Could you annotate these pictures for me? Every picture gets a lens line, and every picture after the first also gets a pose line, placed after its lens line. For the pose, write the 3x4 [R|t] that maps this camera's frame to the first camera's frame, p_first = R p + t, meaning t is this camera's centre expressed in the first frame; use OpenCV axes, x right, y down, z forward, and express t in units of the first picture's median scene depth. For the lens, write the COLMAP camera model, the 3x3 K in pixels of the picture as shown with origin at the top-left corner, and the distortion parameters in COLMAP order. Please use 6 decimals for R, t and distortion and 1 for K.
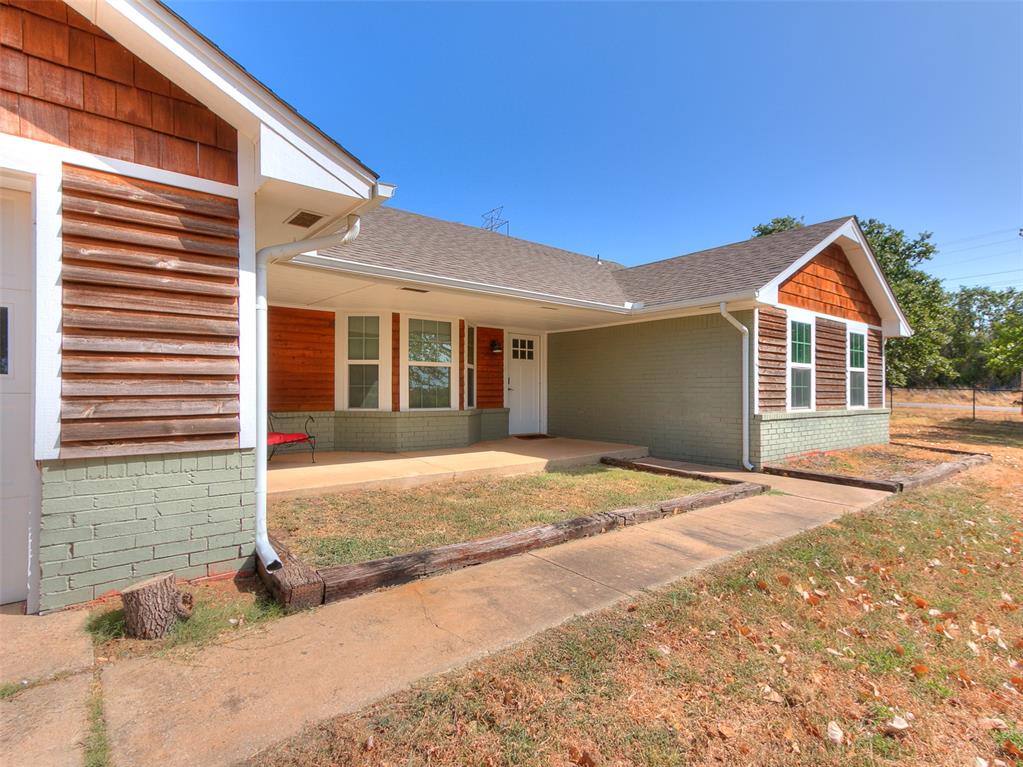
lens RADIAL K [[520.9, 0, 512.2], [0, 520.9, 382.6], [0, 0, 1]] dist [0.031229, 0.000641]
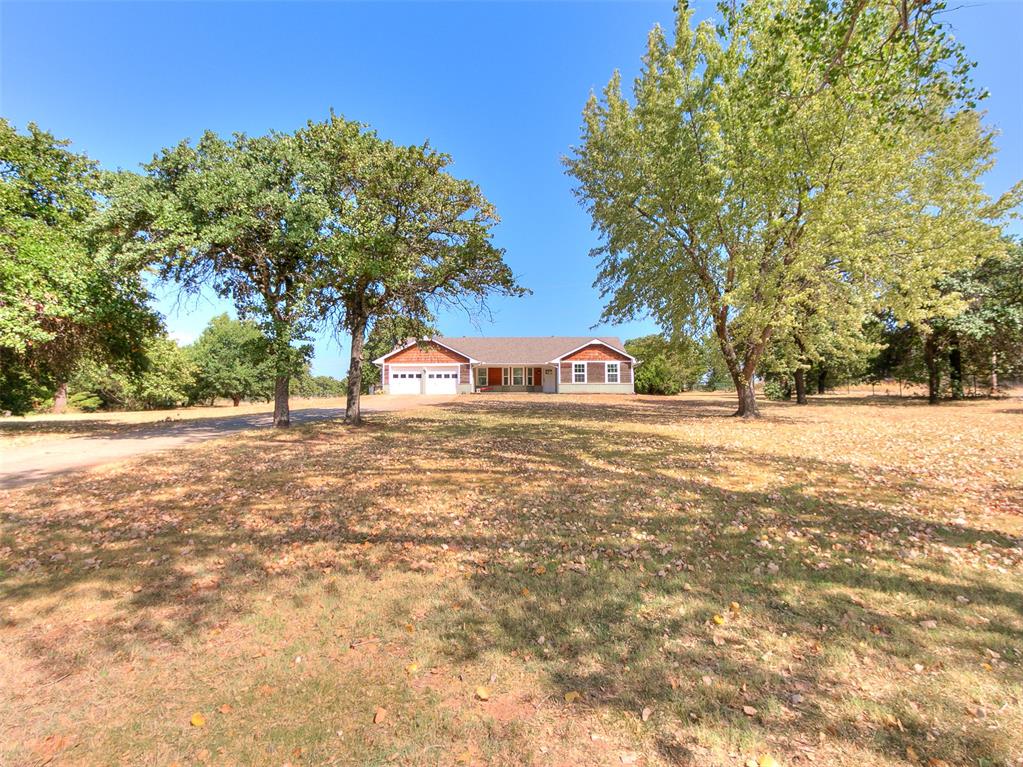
lens RADIAL K [[520.9, 0, 511.8], [0, 520.9, 385.0], [0, 0, 1]] dist [0.031229, 0.000641]
pose [[0.763168, -0.033122, -0.645351, 3.253411], [0.015436, 0.999335, -0.033036, 0.228406], [0.646016, 0.015250, 0.763171, -3.086858]]
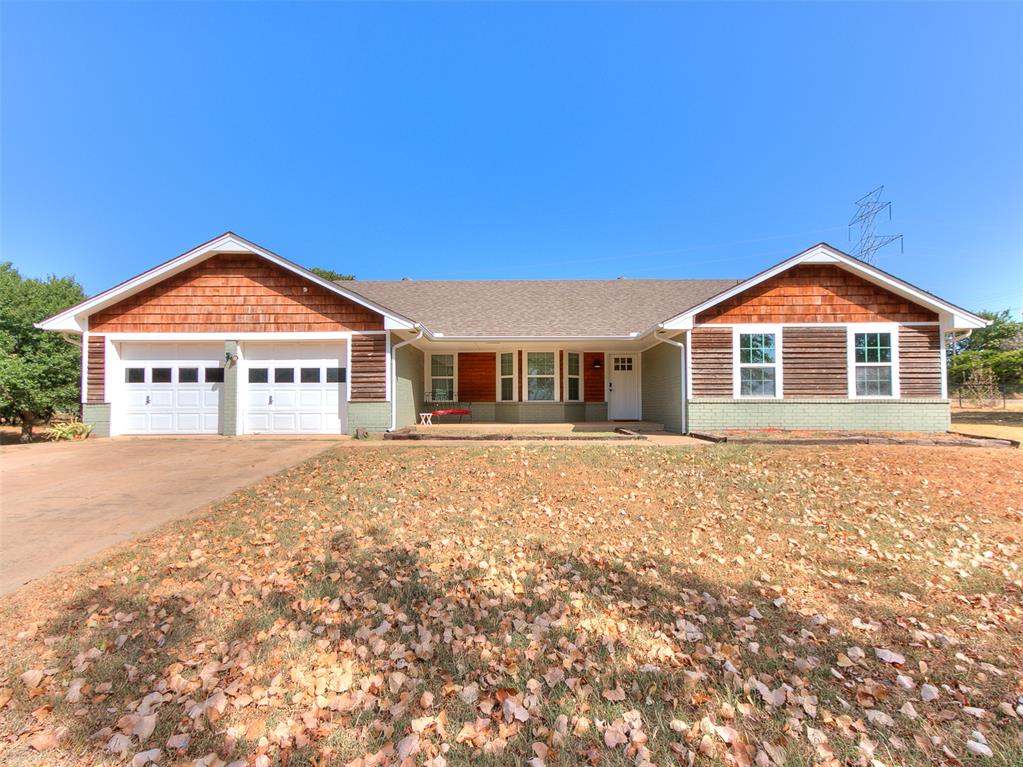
lens RADIAL K [[520.9, 0, 512.2], [0, 520.9, 387.5], [0, 0, 1]] dist [0.031229, 0.000641]
pose [[0.761545, -0.031678, -0.647337, 1.005027], [0.015499, 0.999409, -0.030674, 0.061729], [0.647926, 0.013326, 0.761586, -0.485384]]
